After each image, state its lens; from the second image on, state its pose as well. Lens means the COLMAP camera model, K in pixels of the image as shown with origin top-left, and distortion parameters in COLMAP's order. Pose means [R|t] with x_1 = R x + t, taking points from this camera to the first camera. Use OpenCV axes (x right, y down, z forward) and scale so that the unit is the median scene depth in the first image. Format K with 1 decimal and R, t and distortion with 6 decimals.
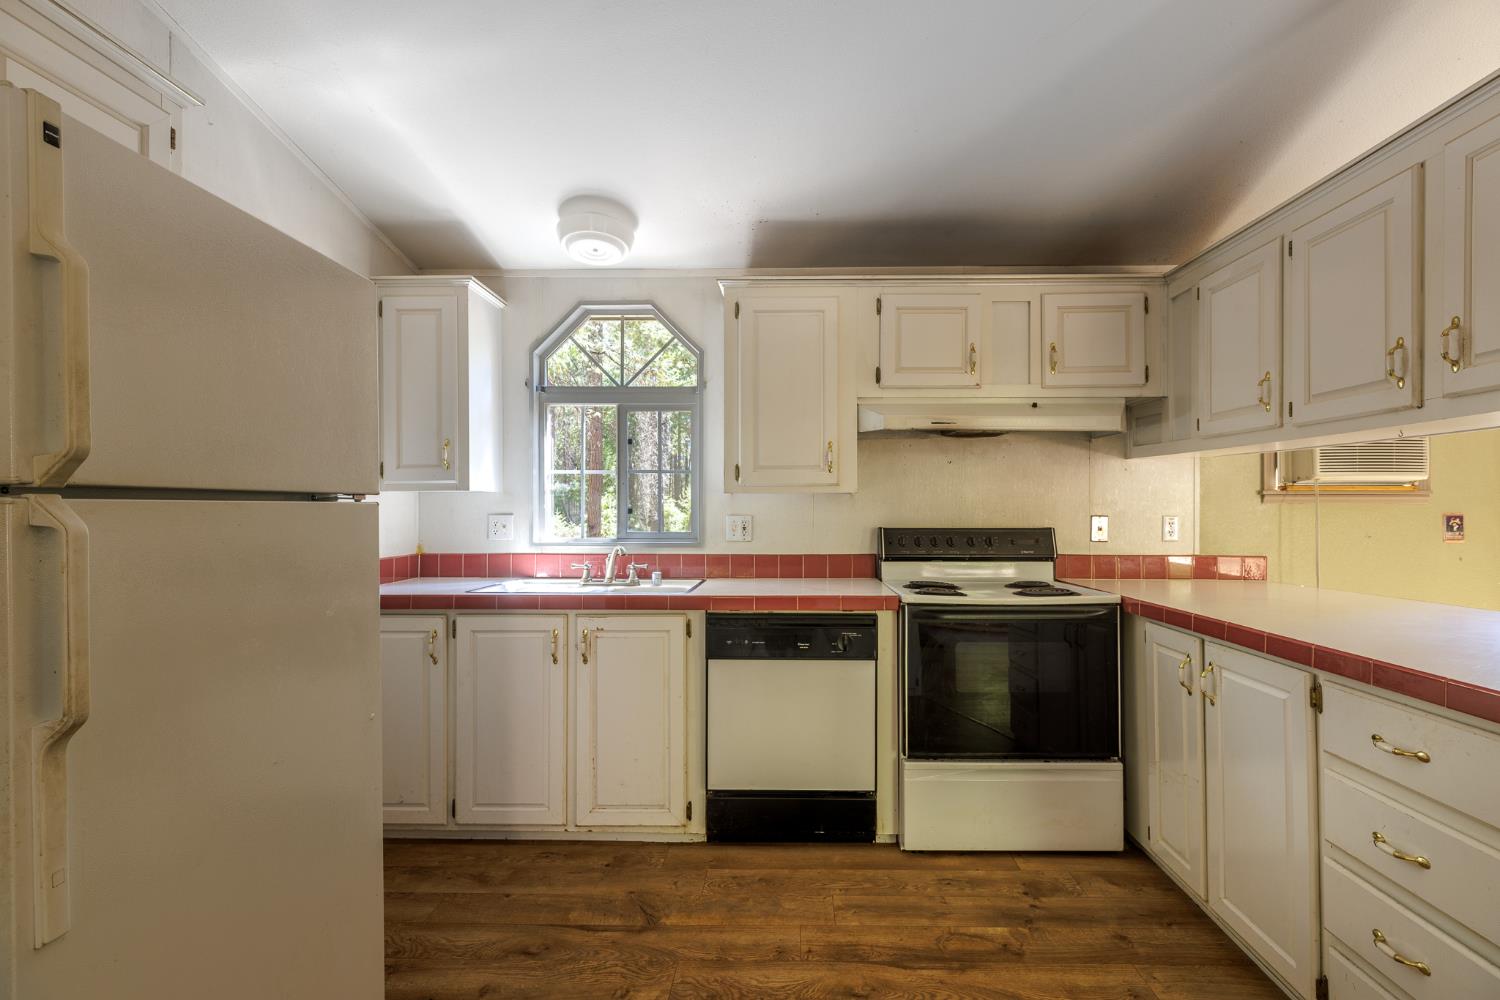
lens RADIAL K [[681.1, 0, 782.8], [0, 681.1, 509.3], [0, 0, 1]] dist [0.003320, 0.000153]
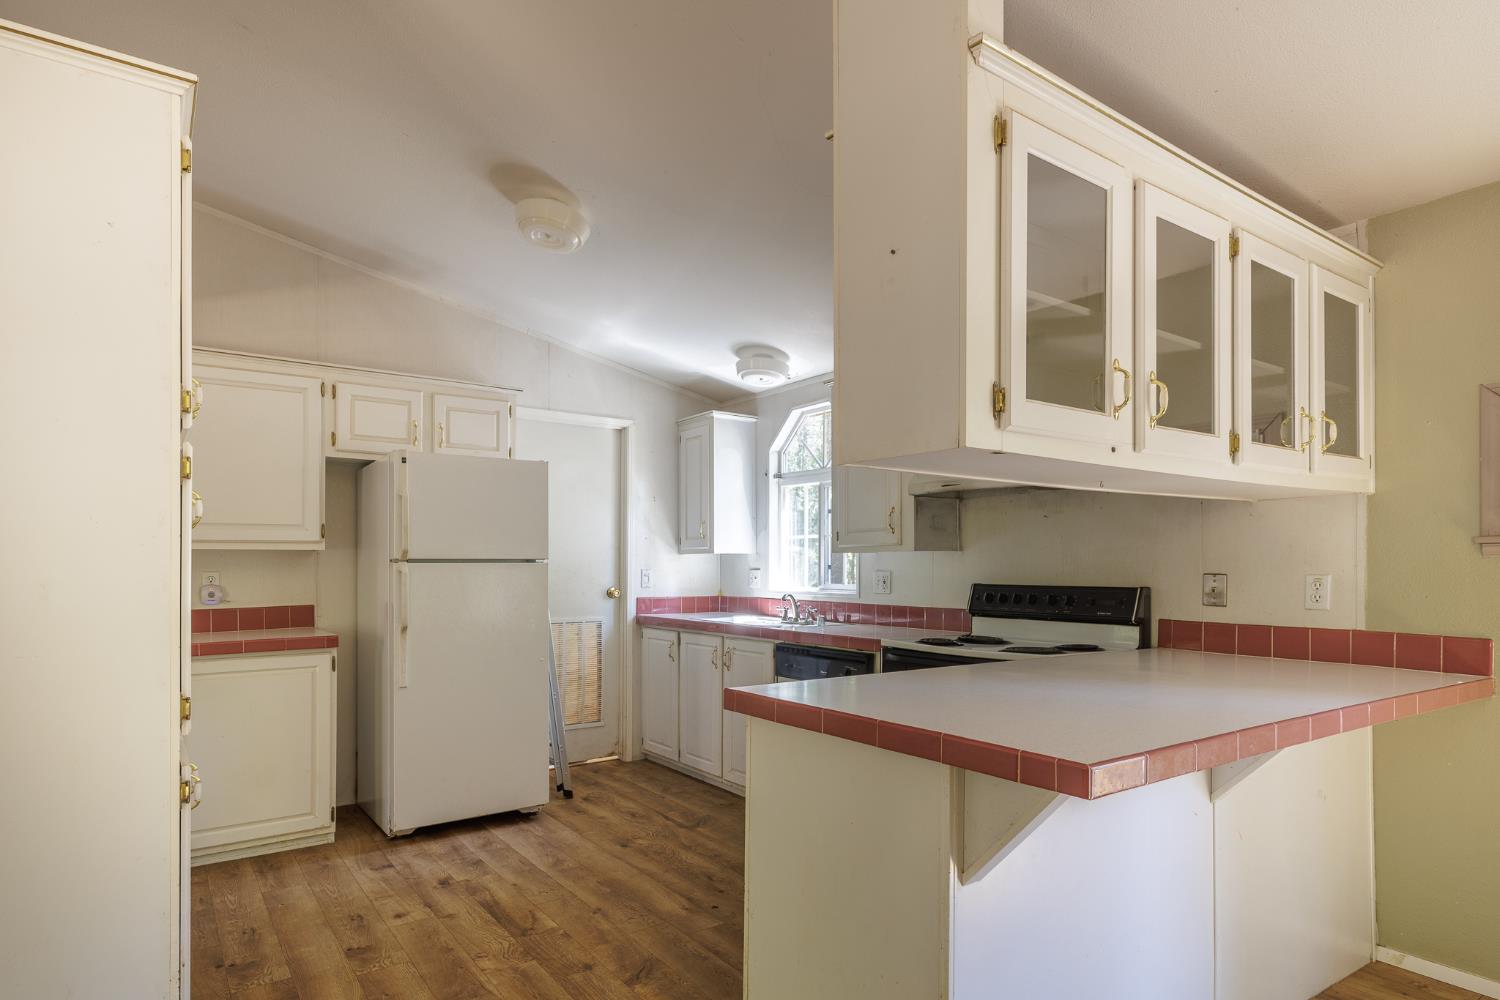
lens RADIAL K [[816.0, 0, 700.5], [0, 816.0, 567.6], [0, 0, 1]] dist [0.001167, 0.000081]
pose [[0.573225, 0.002065, -0.819395, 1.065976], [0.000727, 0.999995, 0.003028, -0.001606], [0.819397, -0.002332, 0.573221, -0.055137]]
